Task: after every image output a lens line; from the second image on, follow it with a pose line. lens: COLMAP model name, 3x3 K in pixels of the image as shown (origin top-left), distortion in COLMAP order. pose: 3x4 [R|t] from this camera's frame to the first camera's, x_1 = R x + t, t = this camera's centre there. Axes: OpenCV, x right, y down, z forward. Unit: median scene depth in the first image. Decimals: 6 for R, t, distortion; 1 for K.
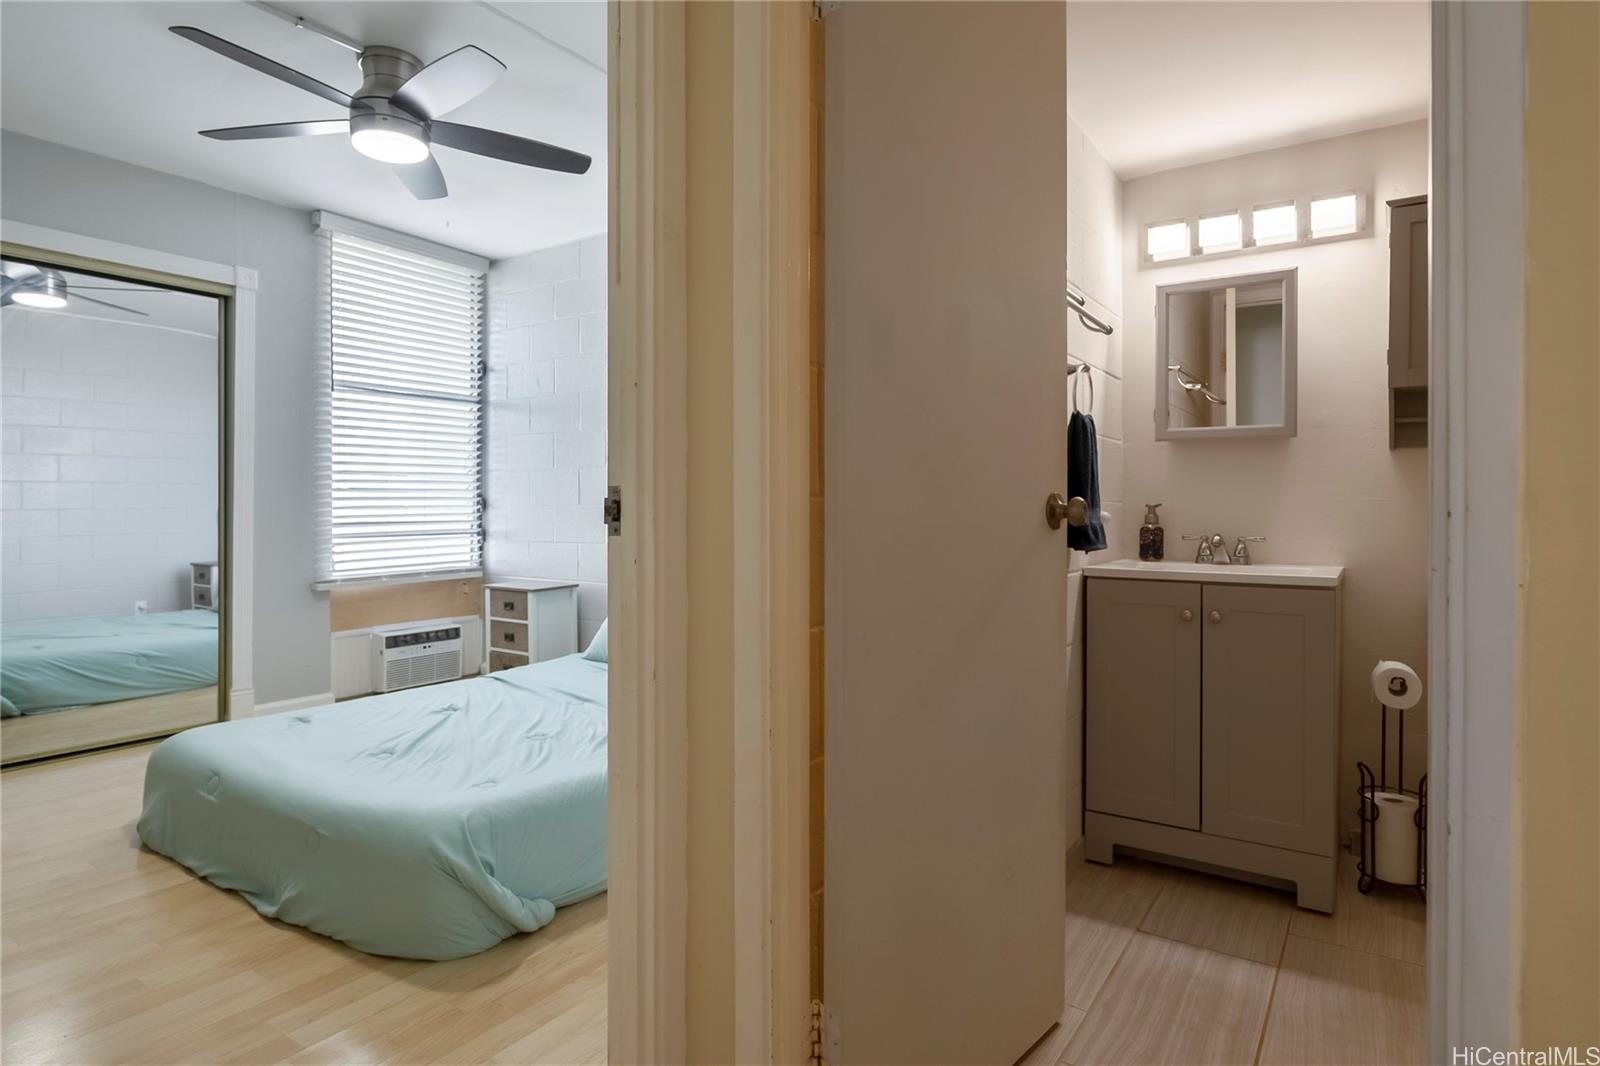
lens RADIAL K [[864.0, 0, 817.8], [0, 864.0, 505.7], [0, 0, 1]] dist [0.000019, -0.002823]
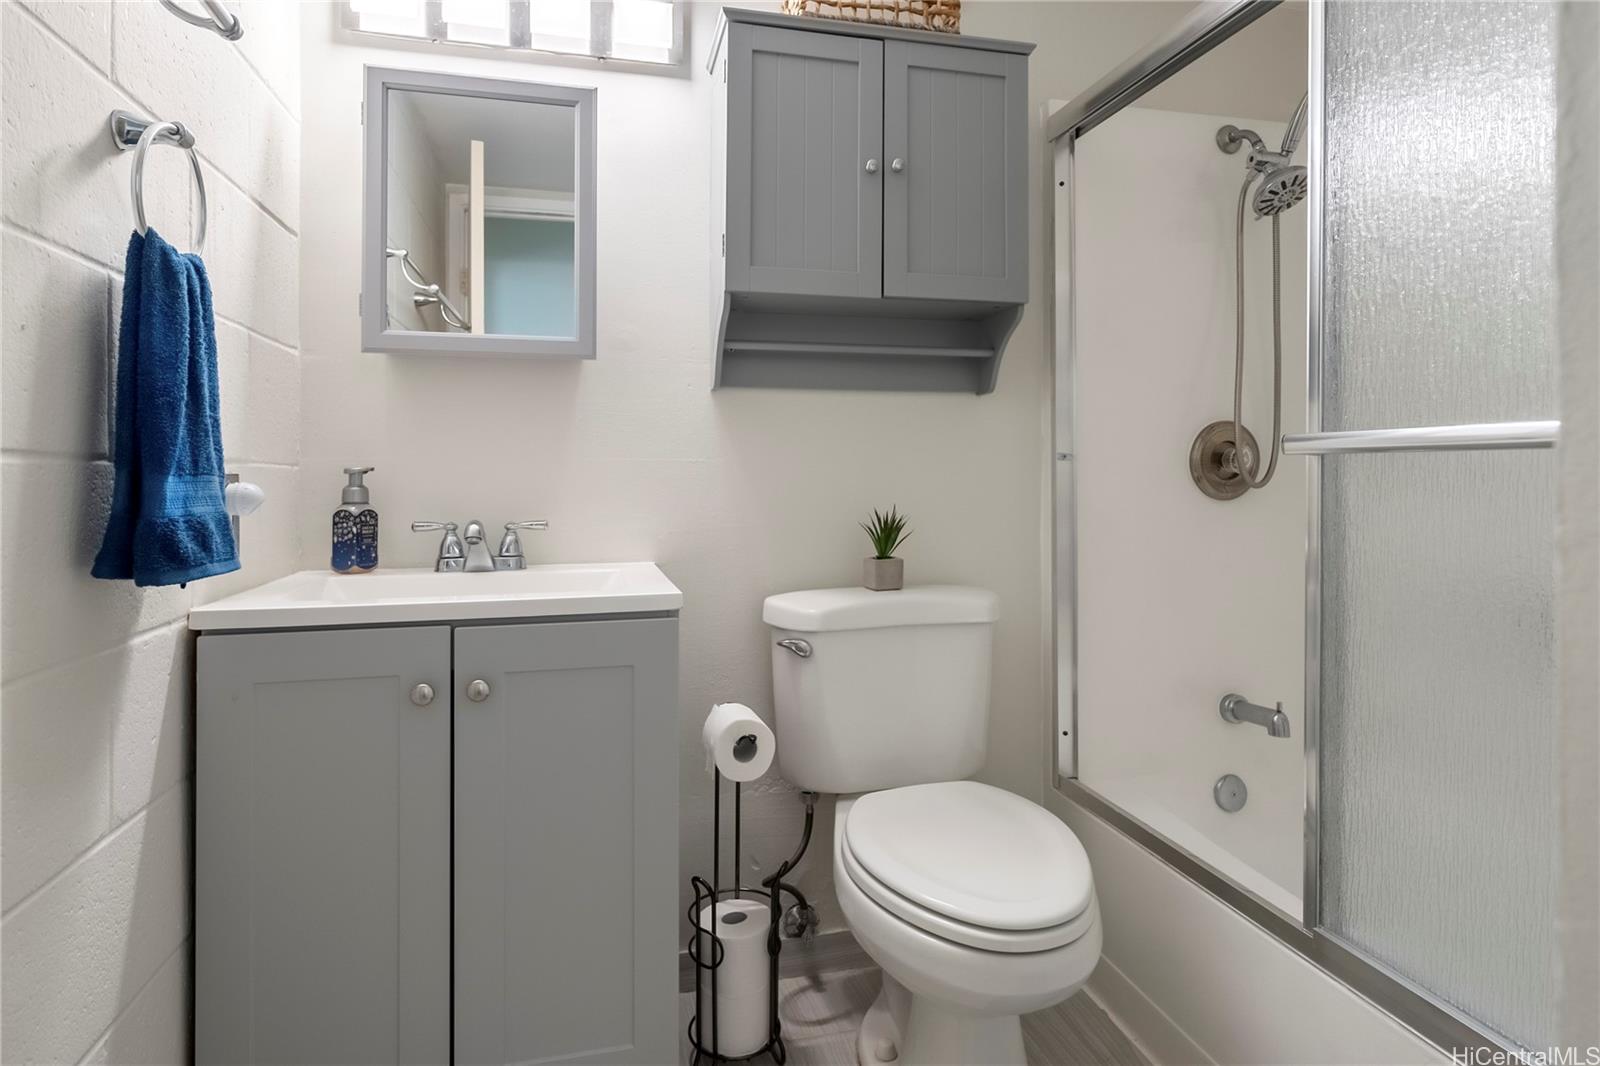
lens RADIAL K [[864.0, 0, 778.9], [0, 864.0, 464.9], [0, 0, 1]] dist [0.000019, -0.002823]
pose [[0.691002, 0.003244, 0.722846, 0.195604], [0.003329, 0.999965, -0.007671, 0.001395], [-0.722845, 0.007707, 0.690967, 0.474939]]
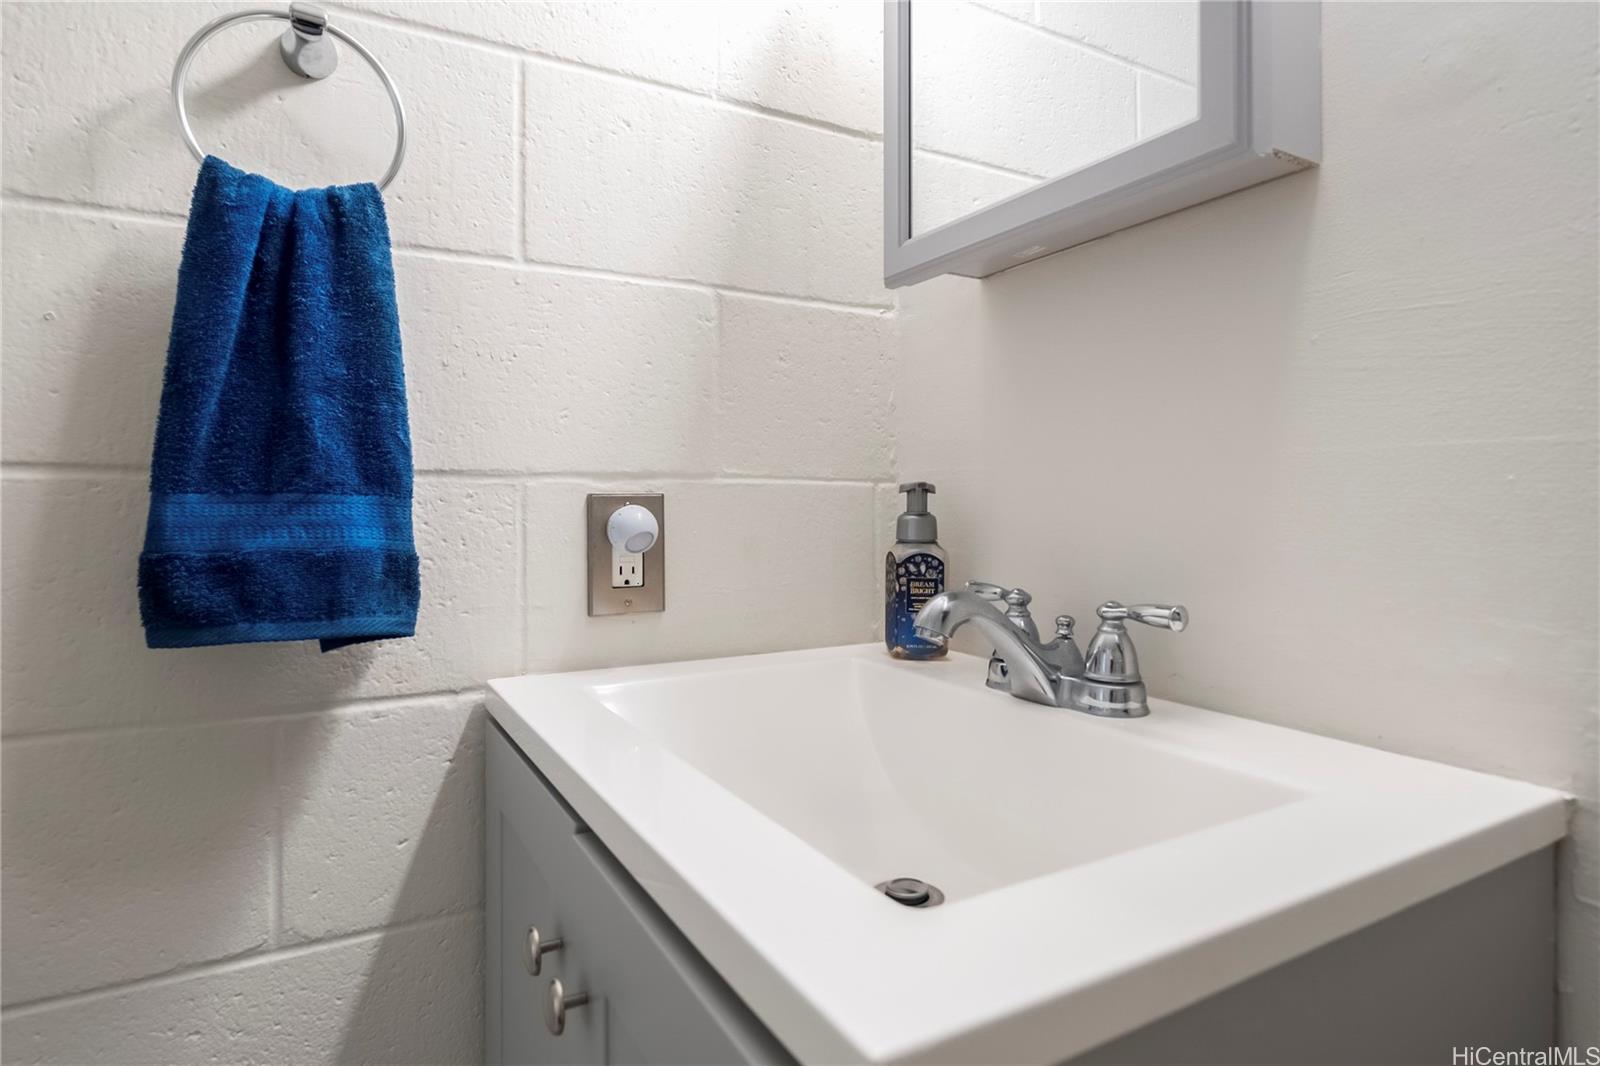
lens RADIAL K [[864.0, 0, 785.0], [0, 864.0, 498.6], [0, 0, 1]] dist [0.000019, -0.002823]
pose [[0.885134, -0.007203, -0.465281, 0.547998], [0.004856, 0.999969, -0.006243, 0.006124], [0.465312, 0.003267, 0.885141, 0.756783]]
